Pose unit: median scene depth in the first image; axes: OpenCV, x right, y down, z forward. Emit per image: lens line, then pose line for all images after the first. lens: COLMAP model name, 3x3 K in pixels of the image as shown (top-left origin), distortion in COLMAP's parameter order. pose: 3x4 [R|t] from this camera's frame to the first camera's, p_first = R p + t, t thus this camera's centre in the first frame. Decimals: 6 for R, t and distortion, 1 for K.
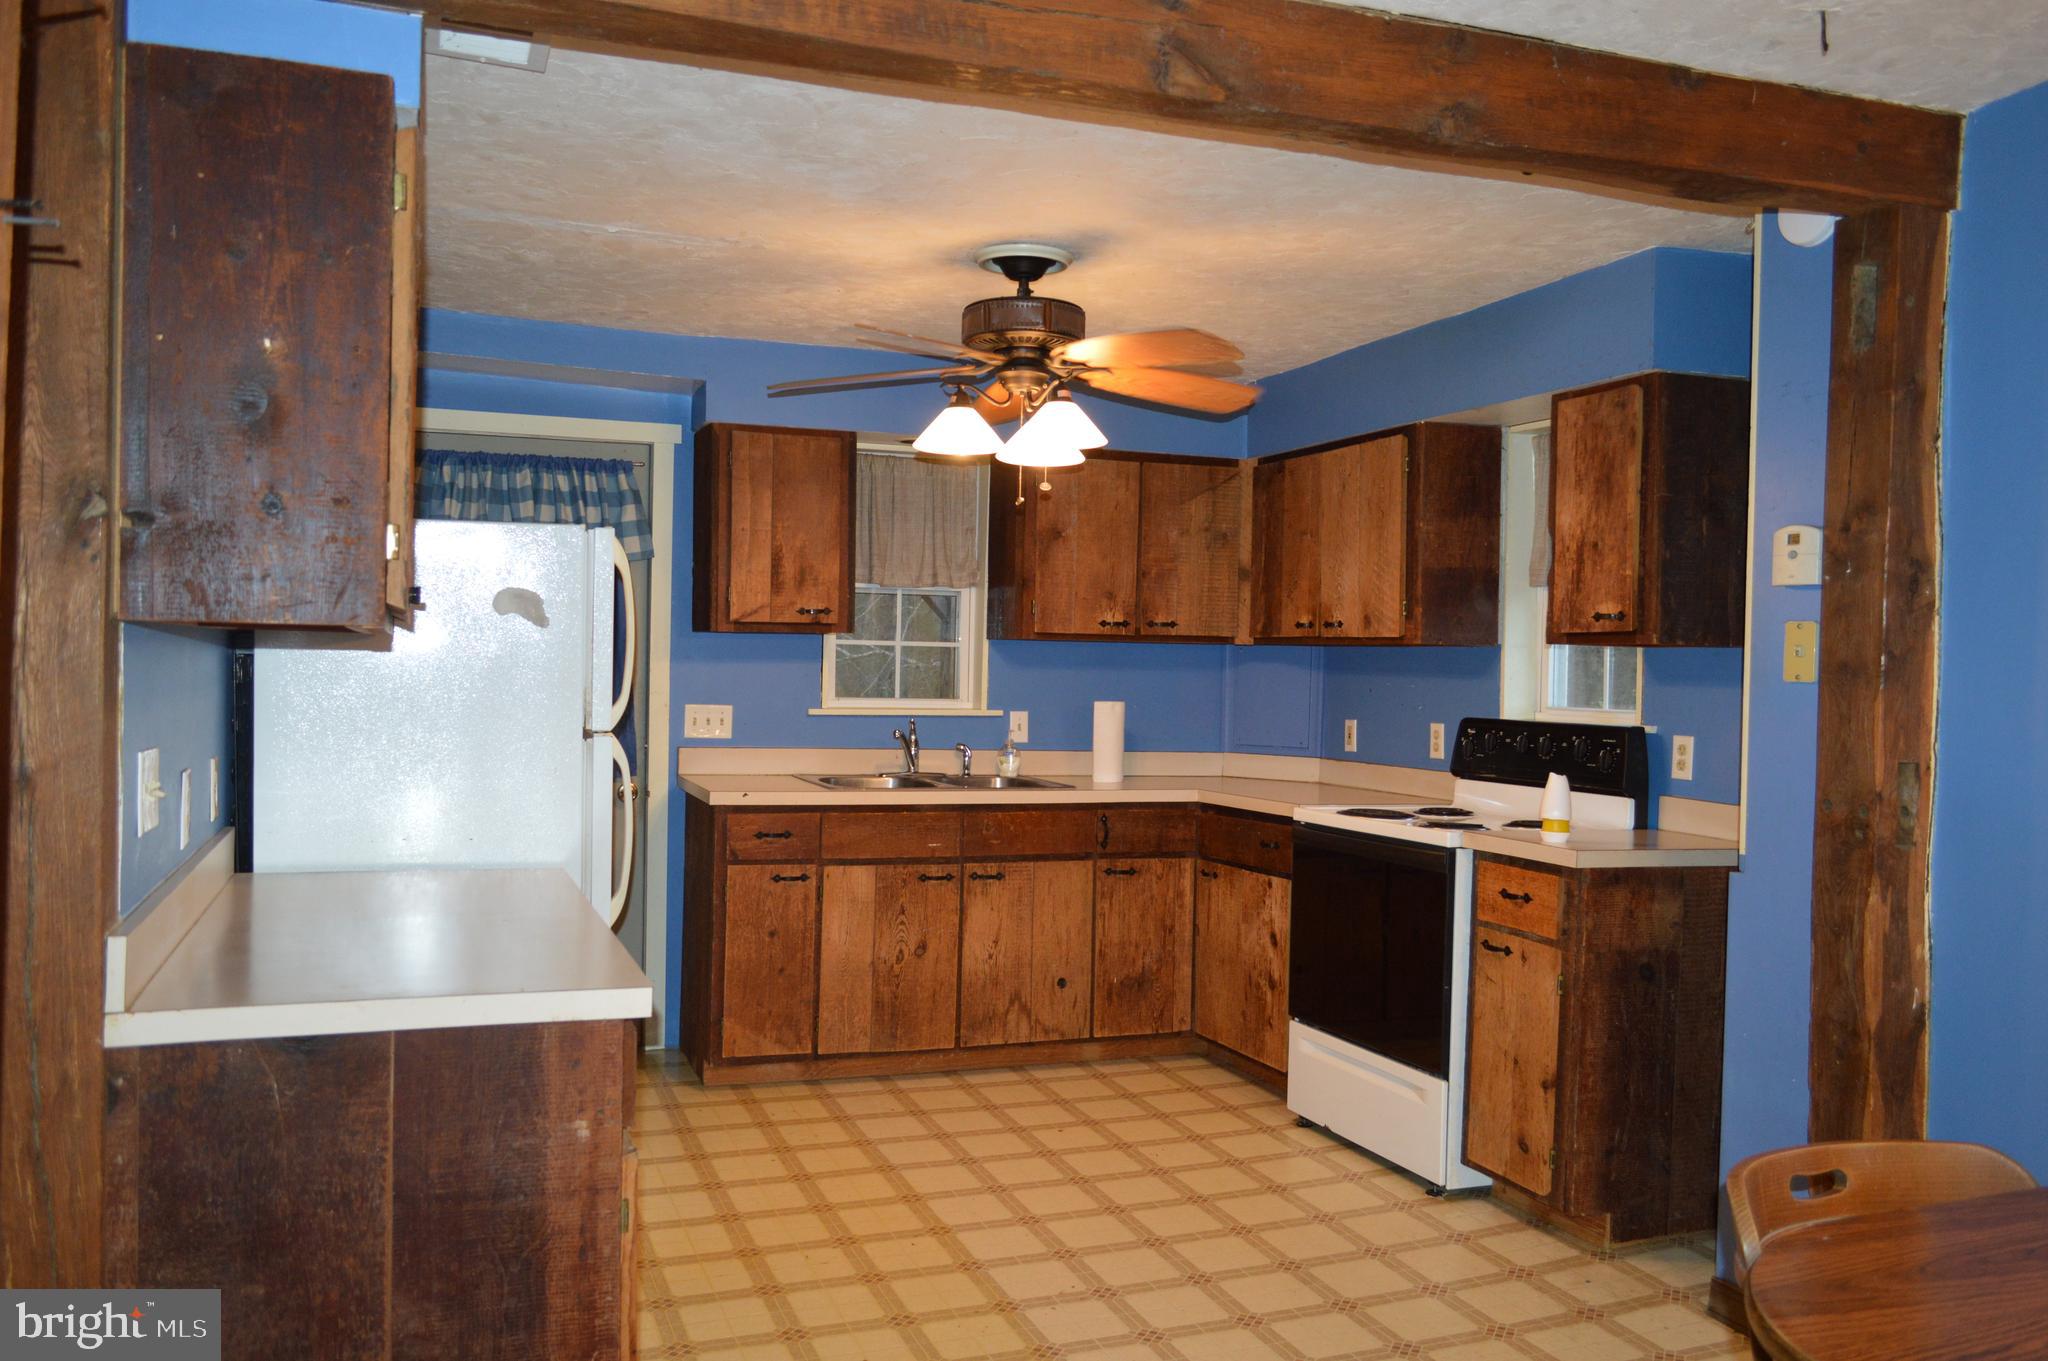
lens RADIAL K [[1611.9, 0, 1019.8], [0, 1611.9, 683.8], [0, 0, 1]] dist [-0.013977, 0.007054]
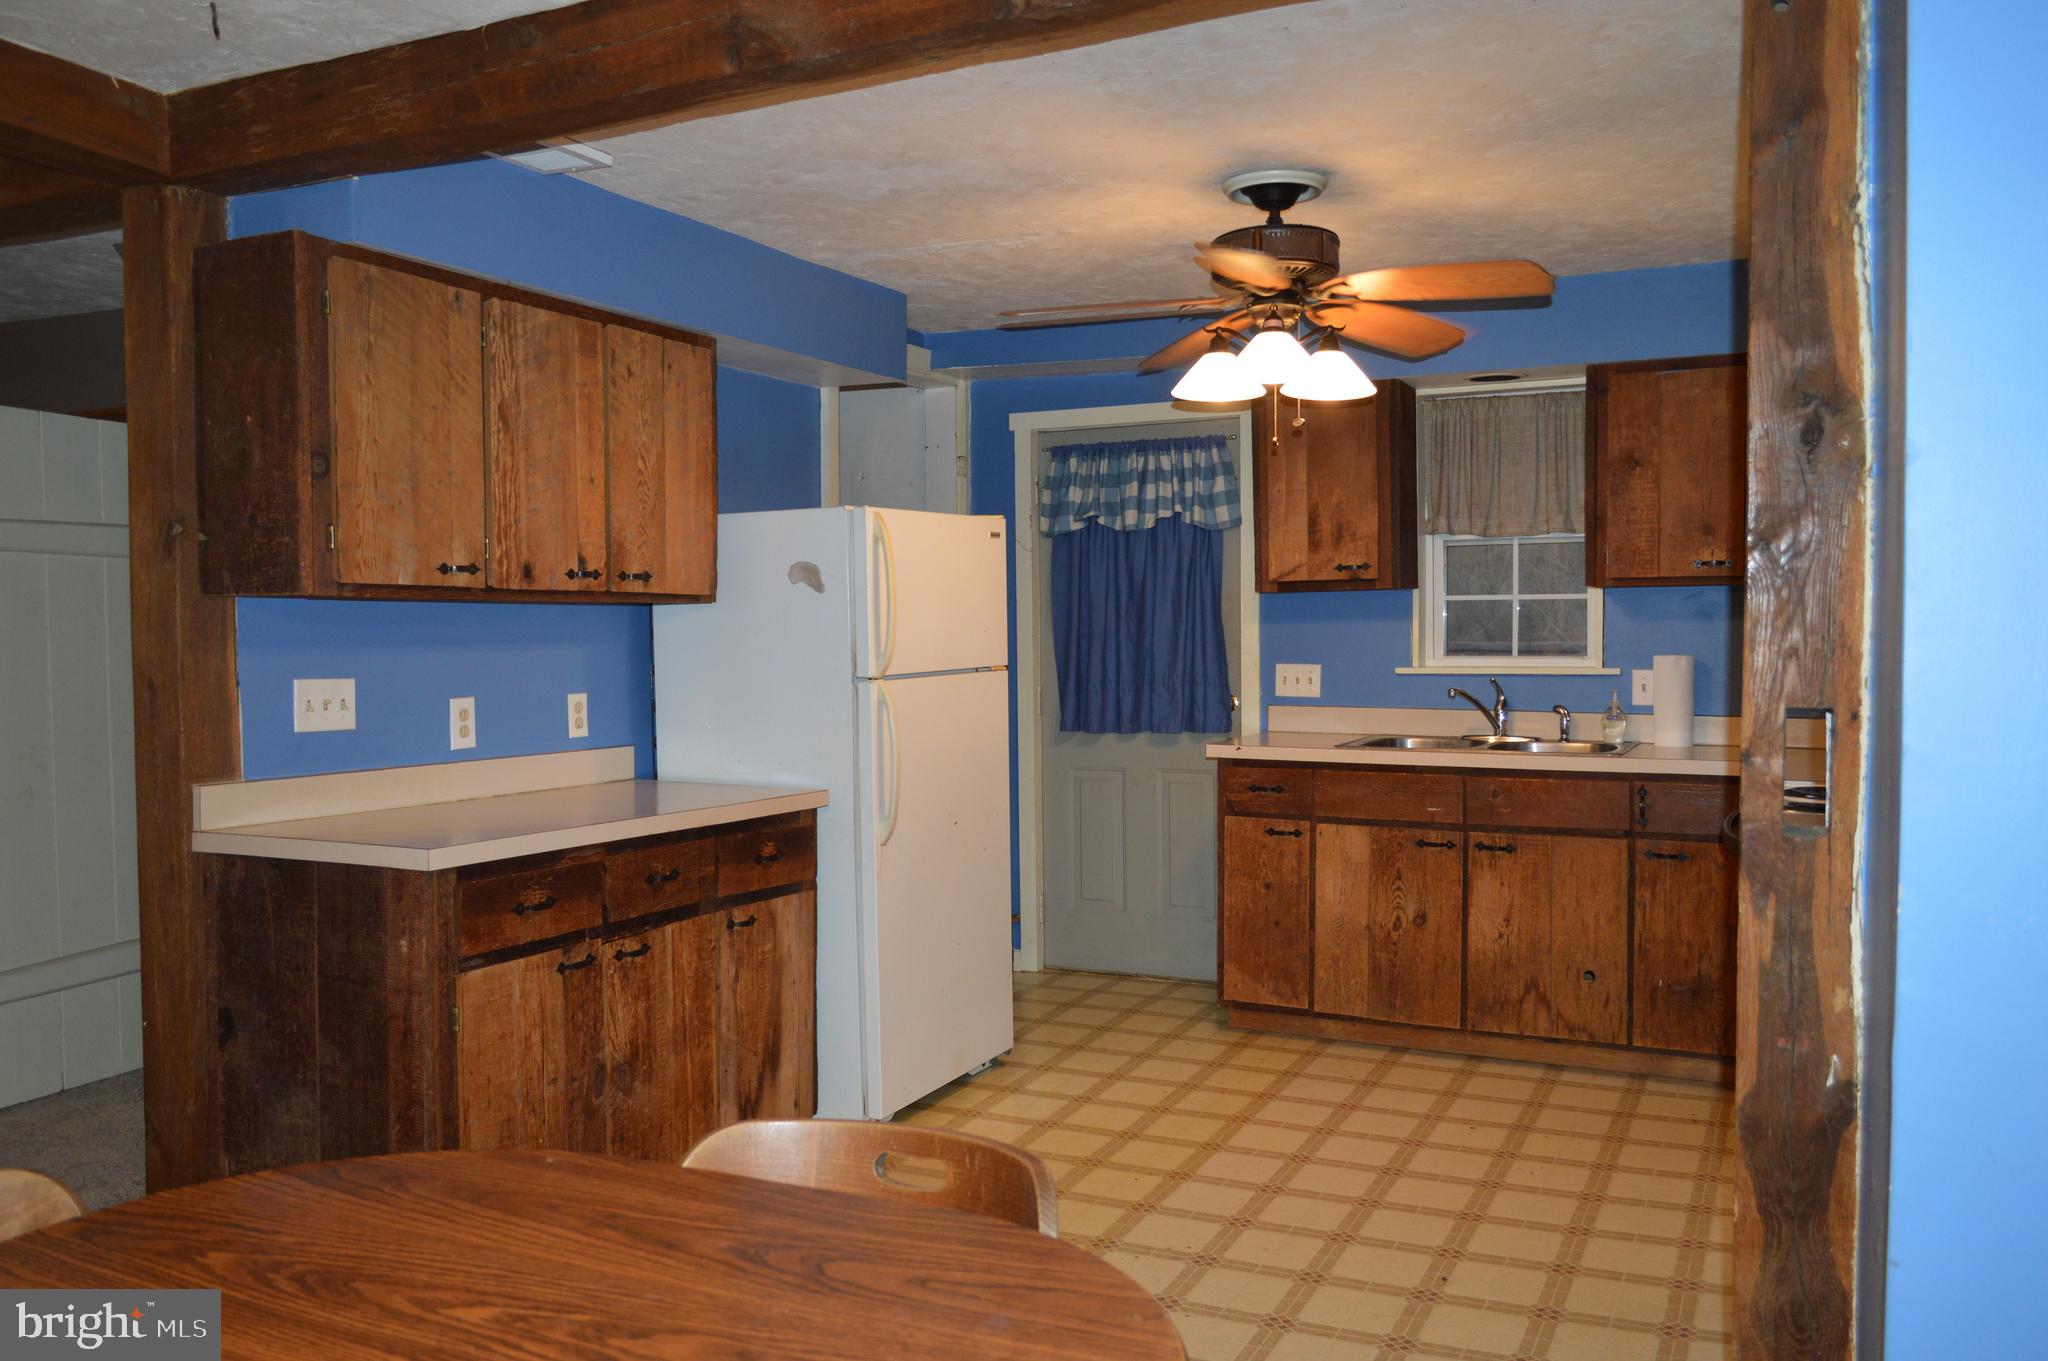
lens RADIAL K [[1611.9, 0, 1018.7], [0, 1611.9, 681.0], [0, 0, 1]] dist [-0.013977, 0.007054]
pose [[0.681739, -0.002916, -0.731590, 0.472696], [0.009324, 0.999945, 0.004703, 0.018725], [0.731536, -0.010027, 0.681729, 0.185534]]
